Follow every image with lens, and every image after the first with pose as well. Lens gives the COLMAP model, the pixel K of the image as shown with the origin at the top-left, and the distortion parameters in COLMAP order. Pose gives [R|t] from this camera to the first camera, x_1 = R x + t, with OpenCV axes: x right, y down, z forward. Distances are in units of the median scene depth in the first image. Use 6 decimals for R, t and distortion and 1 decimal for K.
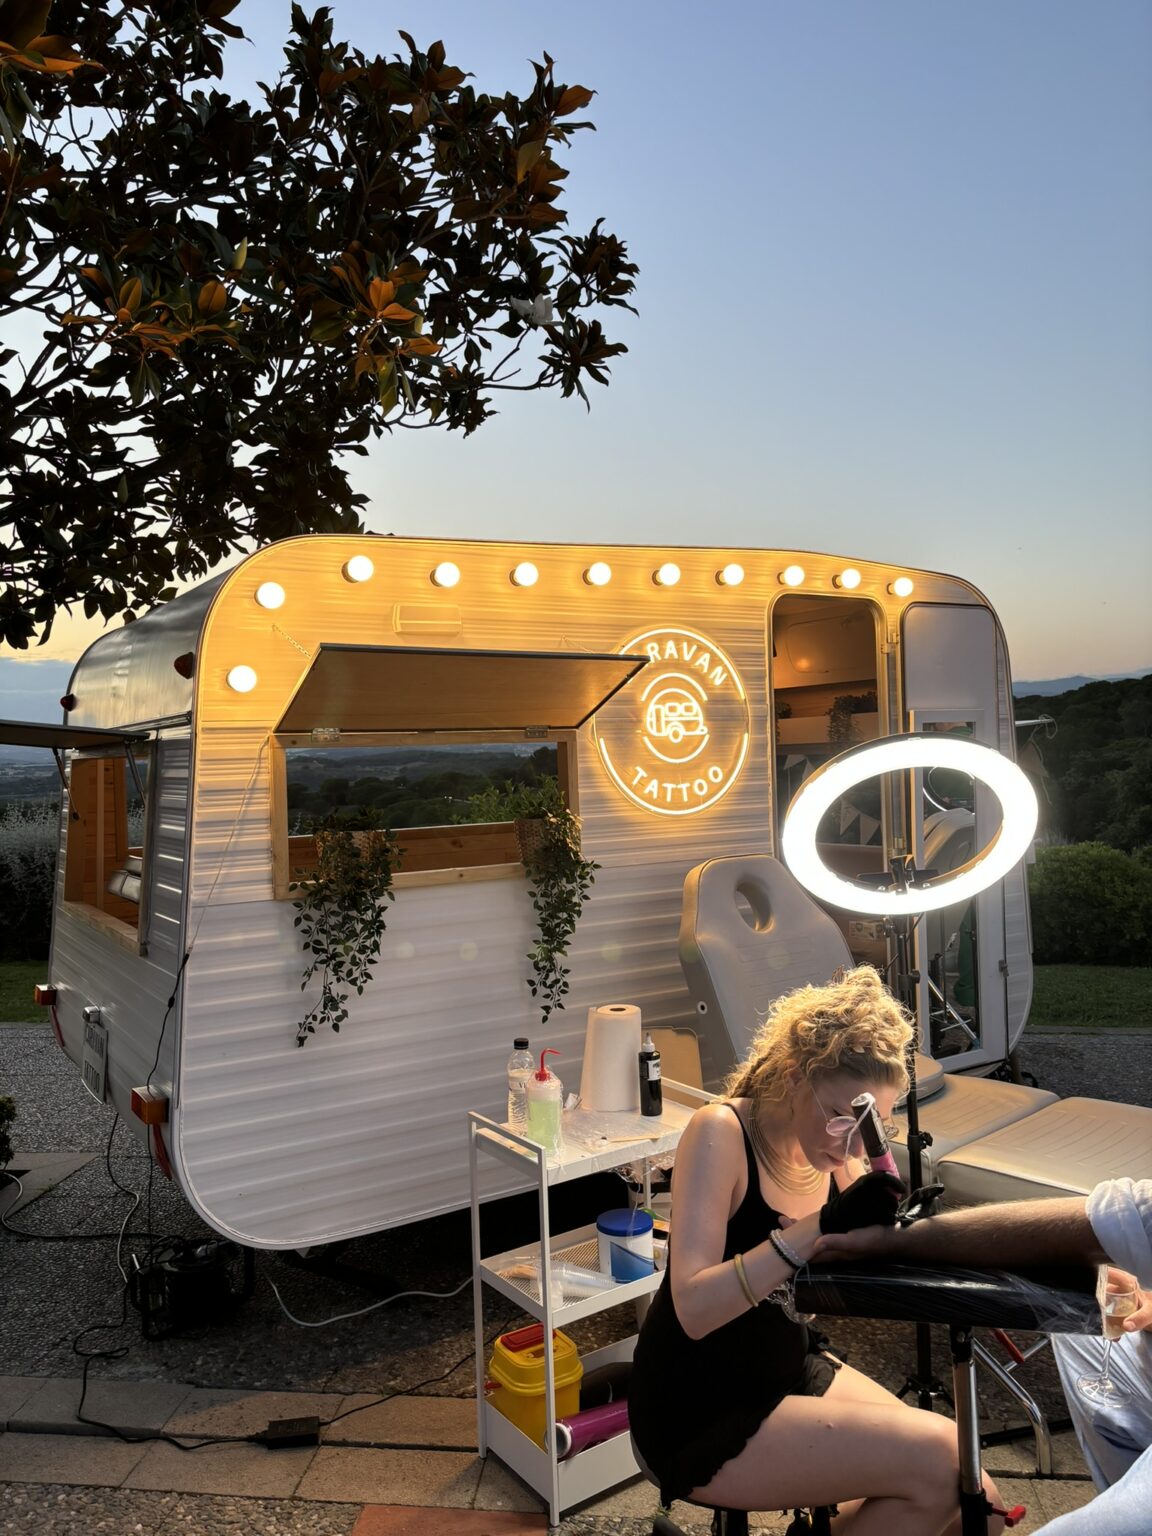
lens RADIAL K [[1084.6, 0, 634.4], [0, 1084.6, 788.7], [0, 0, 1]] dist [0.053927, -0.055895]
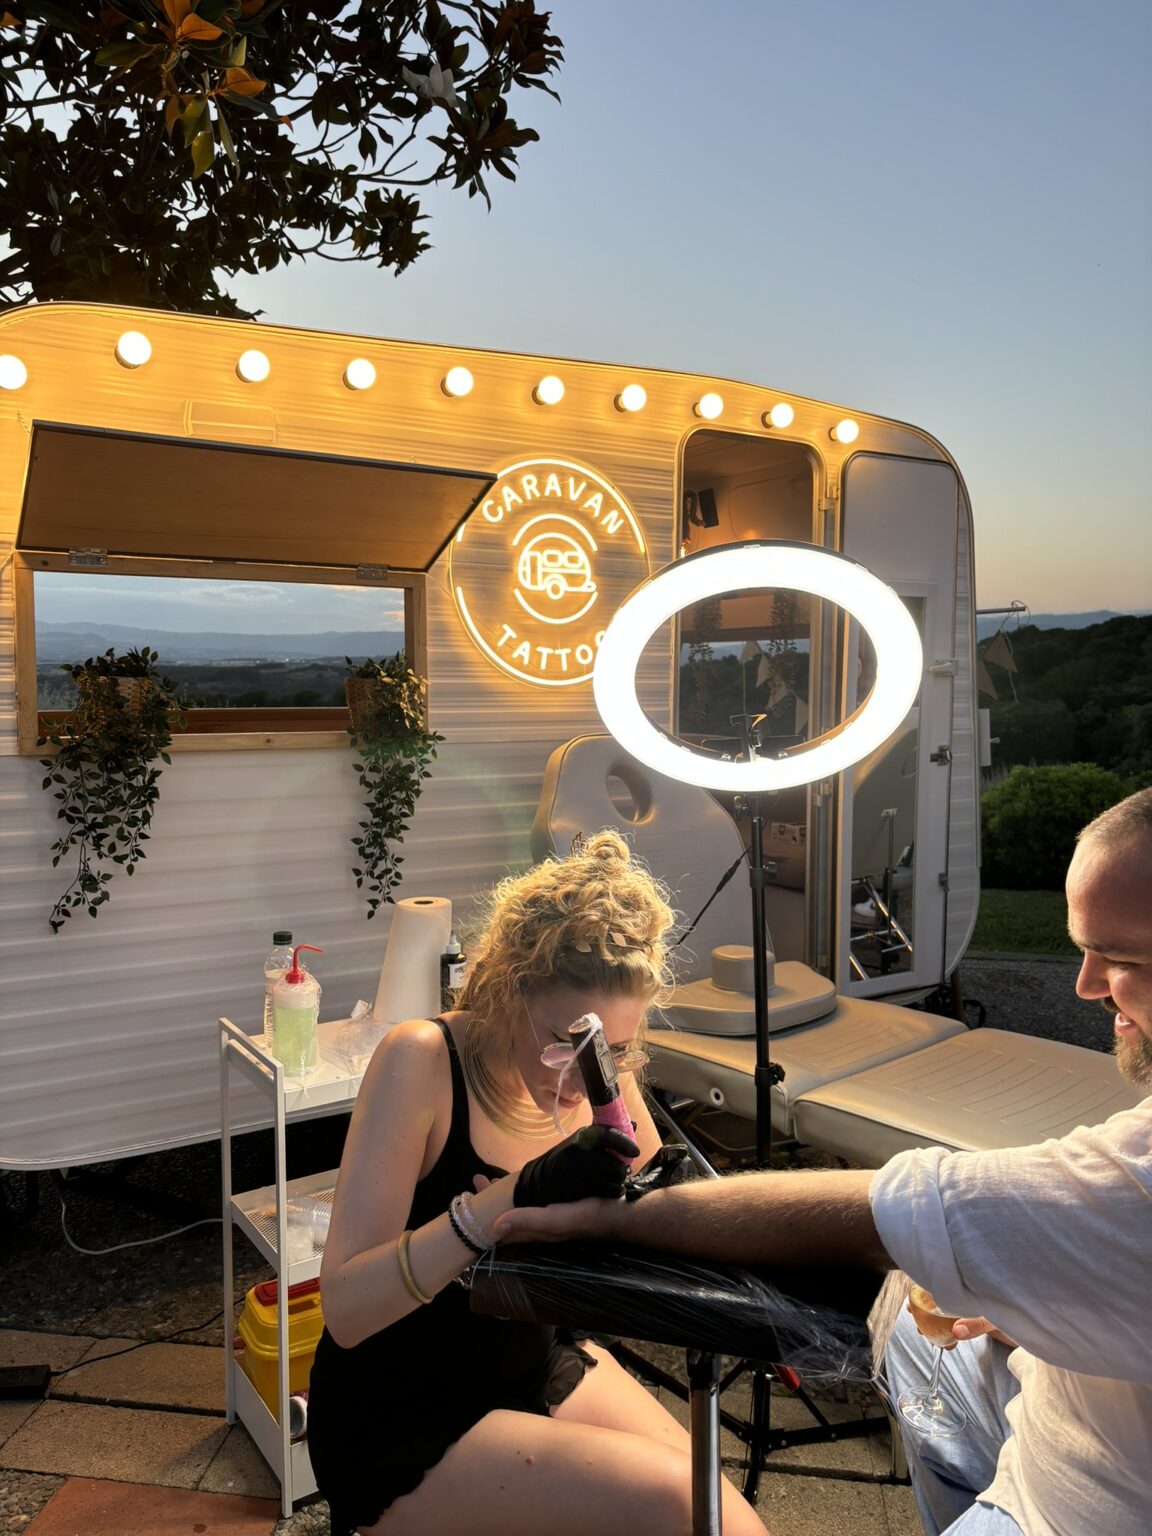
lens RADIAL K [[1084.6, 0, 634.4], [0, 1084.6, 788.7], [0, 0, 1]] dist [0.053927, -0.055895]
pose [[0.999260, 0.036667, -0.011604, 0.134720], [-0.035720, 0.996668, 0.073325, 0.047163], [0.014254, -0.072856, 0.997241, 0.175015]]
